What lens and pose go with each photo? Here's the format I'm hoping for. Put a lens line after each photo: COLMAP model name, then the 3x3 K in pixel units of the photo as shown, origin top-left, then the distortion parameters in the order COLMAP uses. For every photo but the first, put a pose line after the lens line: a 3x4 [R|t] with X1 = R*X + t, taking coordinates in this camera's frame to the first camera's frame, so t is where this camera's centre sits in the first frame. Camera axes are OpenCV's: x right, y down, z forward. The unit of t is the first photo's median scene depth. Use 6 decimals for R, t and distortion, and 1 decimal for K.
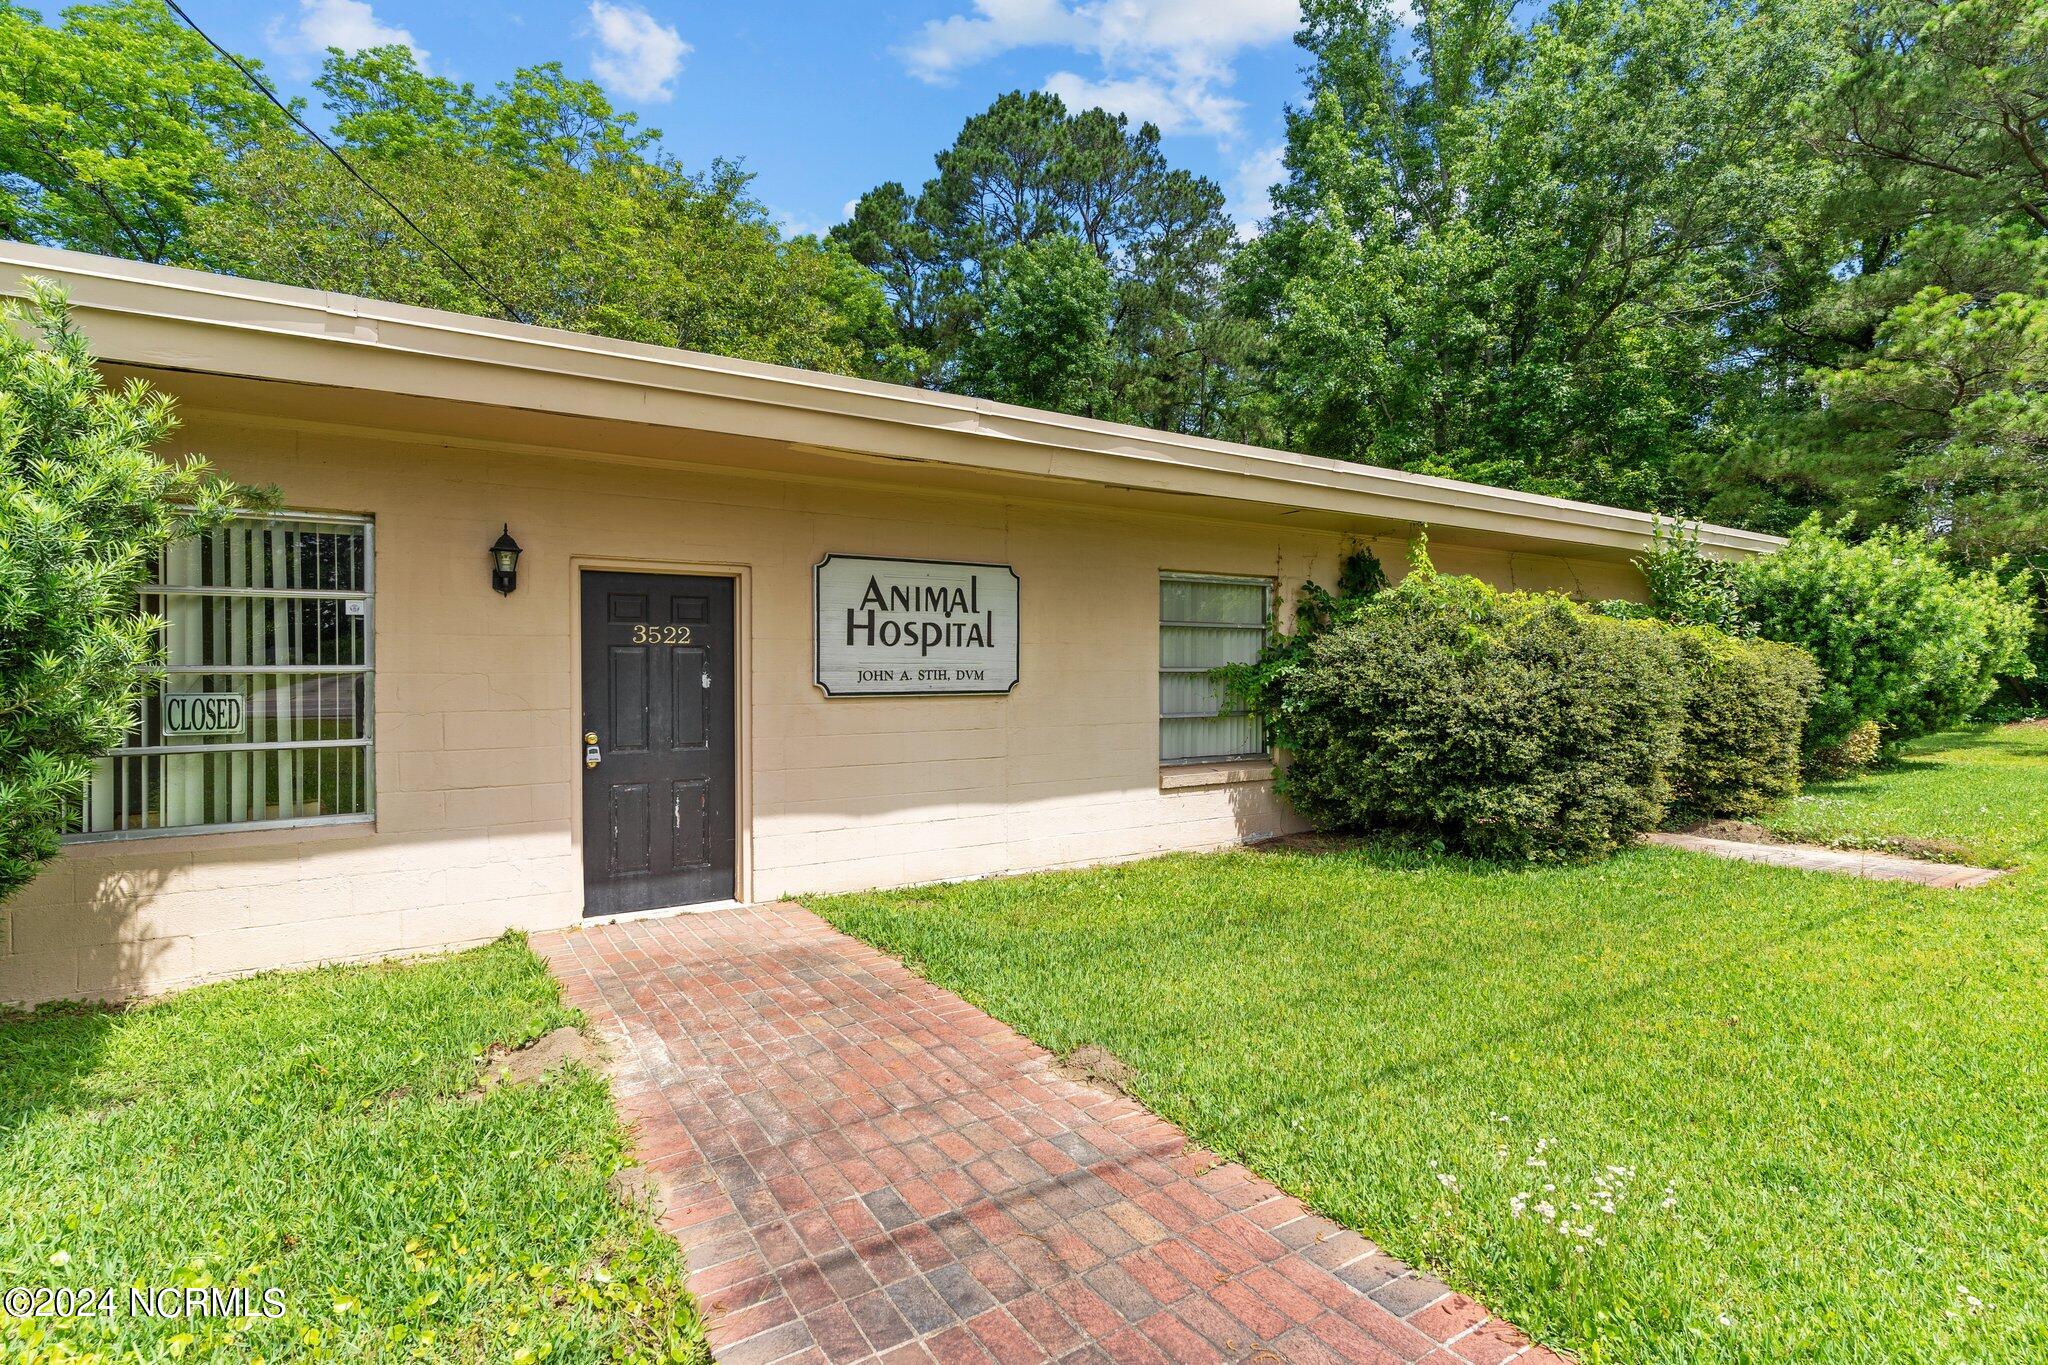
lens RADIAL K [[971.1, 0, 1020.3], [0, 971.1, 674.8], [0, 0, 1]] dist [0.001052, -0.000870]
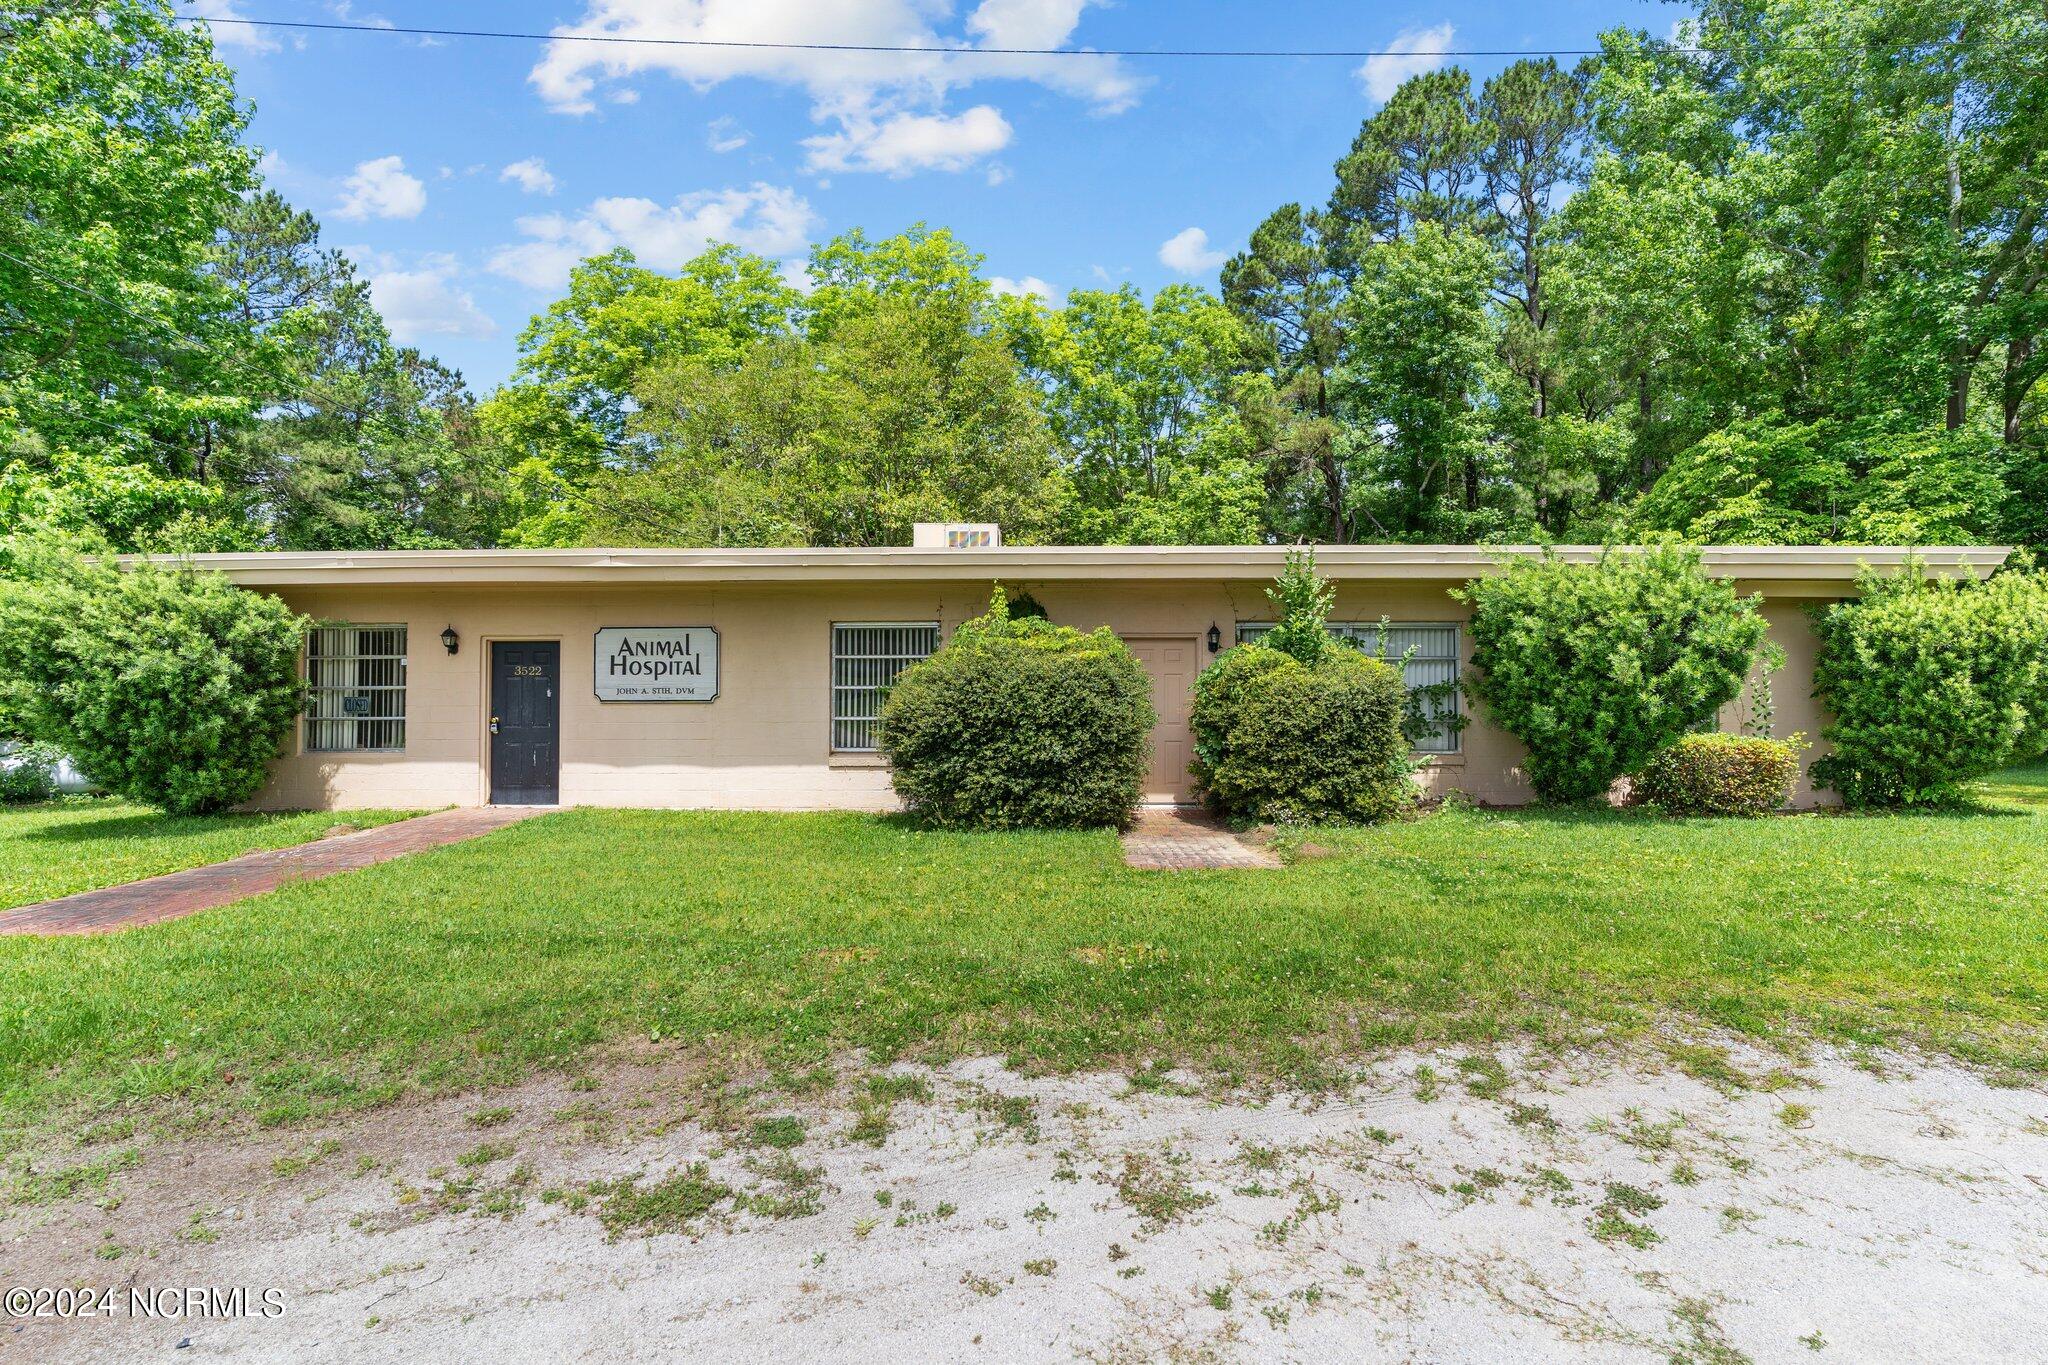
lens RADIAL K [[971.1, 0, 1020.3], [0, 971.1, 674.8], [0, 0, 1]] dist [0.001052, -0.000870]
pose [[0.837691, -0.001351, -0.546142, 1.479759], [-0.001196, 0.999990, -0.004309, -0.023073], [0.546143, 0.004263, 0.837681, -0.136118]]
